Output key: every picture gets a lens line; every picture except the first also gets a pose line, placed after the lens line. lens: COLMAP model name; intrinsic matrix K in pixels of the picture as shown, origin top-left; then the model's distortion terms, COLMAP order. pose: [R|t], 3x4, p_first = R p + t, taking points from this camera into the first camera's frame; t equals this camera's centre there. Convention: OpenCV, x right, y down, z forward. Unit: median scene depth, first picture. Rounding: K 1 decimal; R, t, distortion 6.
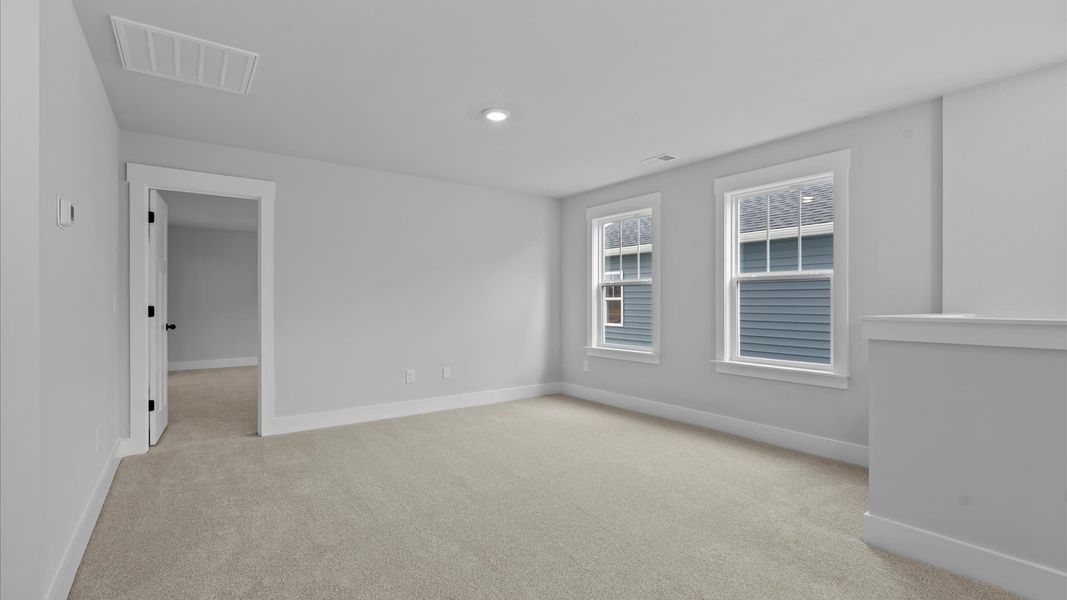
lens RADIAL K [[486.7, 0, 533.5], [0, 486.7, 300.0], [0, 0, 1]] dist [0.000478, 0.000101]
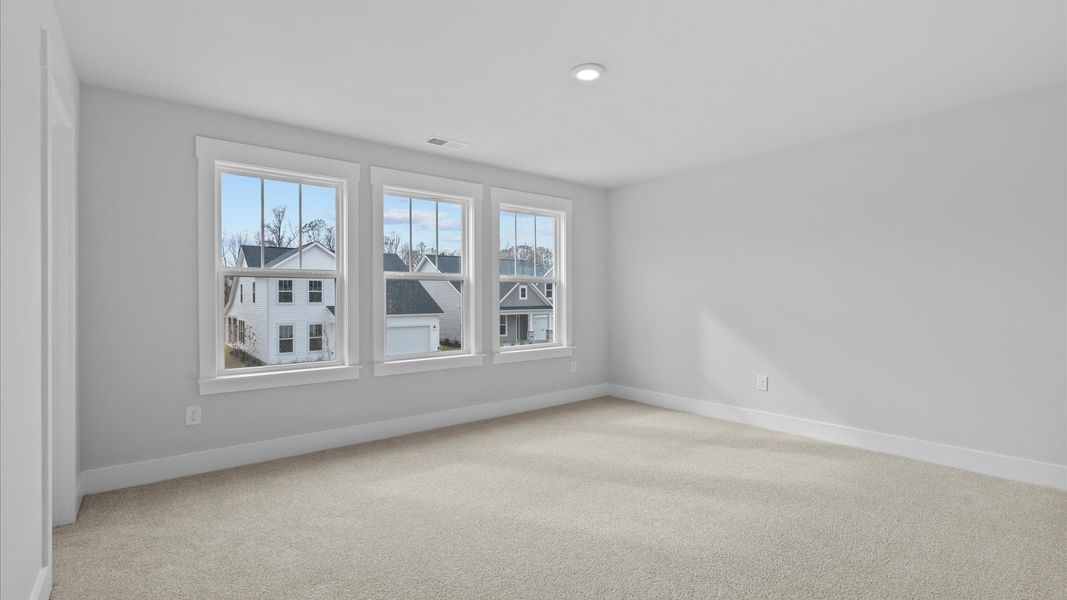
lens RADIAL K [[486.7, 0, 533.5], [0, 486.7, 300.0], [0, 0, 1]] dist [0.000478, 0.000101]
pose [[-0.049602, 0.005394, 0.998754, -0.550791], [0.003225, 0.999981, -0.005240, 0.006847], [-0.998764, 0.002961, -0.049619, 0.745966]]
